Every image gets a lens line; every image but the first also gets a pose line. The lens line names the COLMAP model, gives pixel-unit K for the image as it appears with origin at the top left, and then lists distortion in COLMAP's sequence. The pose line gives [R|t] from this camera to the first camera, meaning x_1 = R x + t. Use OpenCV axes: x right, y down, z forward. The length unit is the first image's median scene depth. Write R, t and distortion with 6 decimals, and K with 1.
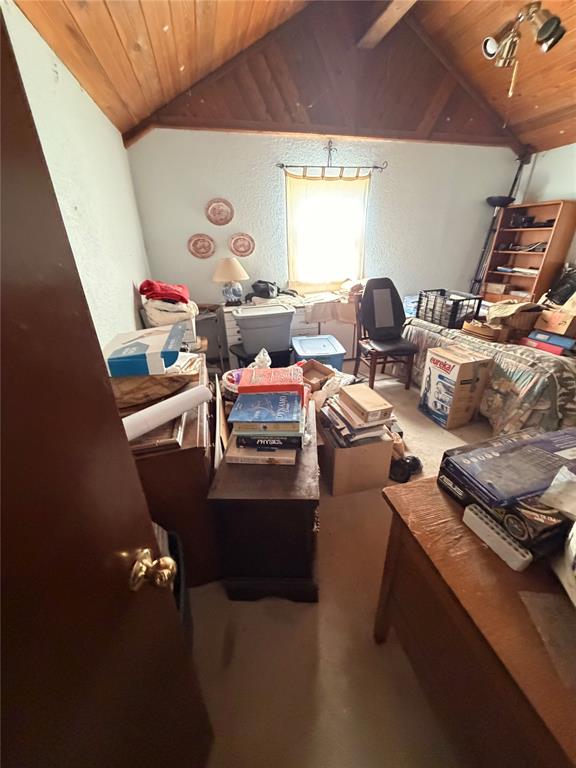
lens RADIAL K [[304.8, 0, 290.4], [0, 304.8, 384.4], [0, 0, 1]] dist [0.001419, -0.000507]
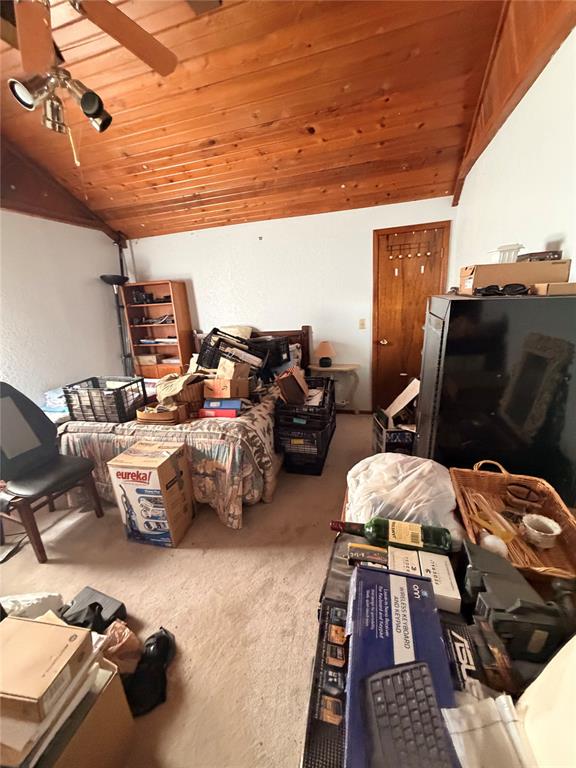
lens RADIAL K [[304.8, 0, 286.3], [0, 304.8, 384.5], [0, 0, 1]] dist [0.001419, -0.000507]
pose [[0.517246, -0.250887, 0.818238, 0.117067], [0.413813, 0.910194, 0.017492, -0.115170], [-0.749143, 0.329549, 0.574614, 0.187816]]
